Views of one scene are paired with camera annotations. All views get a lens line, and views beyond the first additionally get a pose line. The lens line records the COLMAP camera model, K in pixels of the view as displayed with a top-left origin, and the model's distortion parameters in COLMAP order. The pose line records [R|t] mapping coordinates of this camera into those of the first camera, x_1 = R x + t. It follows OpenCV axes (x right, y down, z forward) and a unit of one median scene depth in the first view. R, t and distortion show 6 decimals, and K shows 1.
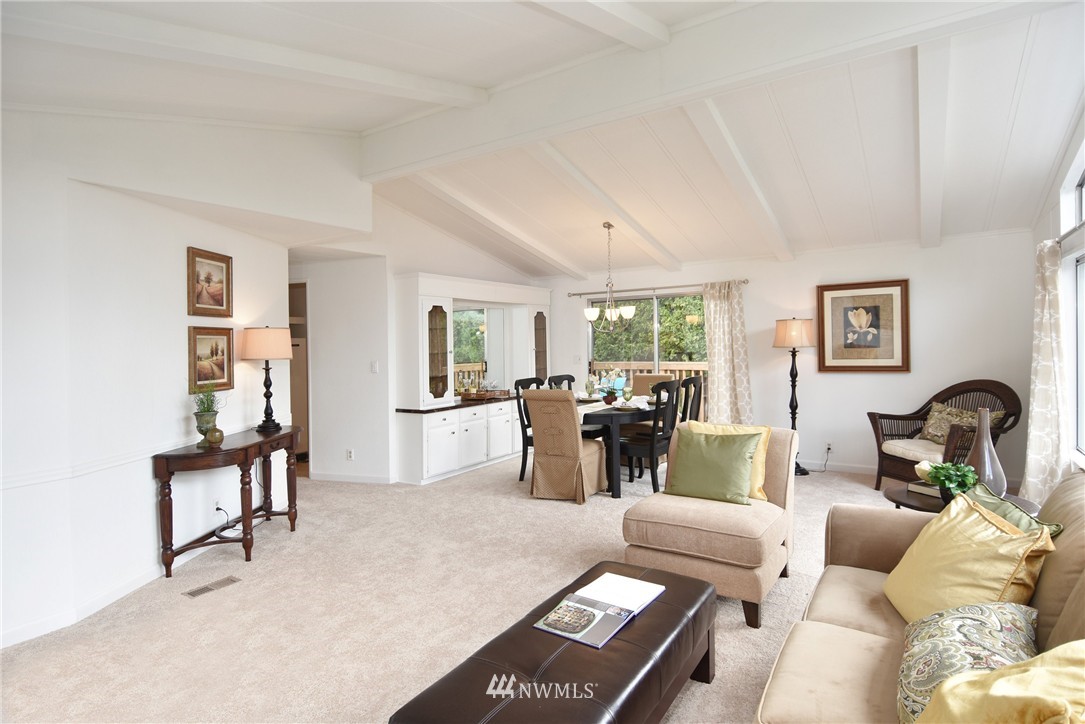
lens RADIAL K [[542.3, 0, 540.8], [0, 542.3, 352.8], [0, 0, 1]] dist [0.000621, -0.000506]
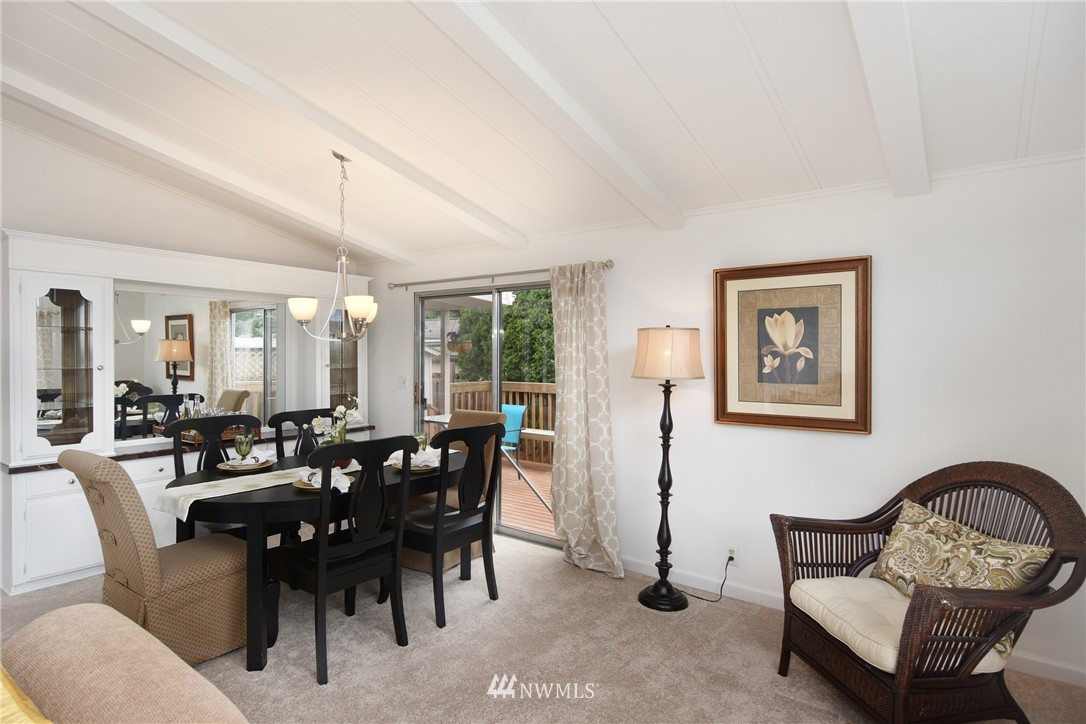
lens RADIAL K [[555.3, 0, 543.0], [0, 555.3, 362.0], [0, 0, 1]] dist [0.022533, -0.016979]
pose [[0.998800, 0.029744, -0.038914, 0.366824], [-0.029875, 0.999550, -0.002767, -0.021745], [0.038814, 0.003926, 0.999239, 0.425759]]
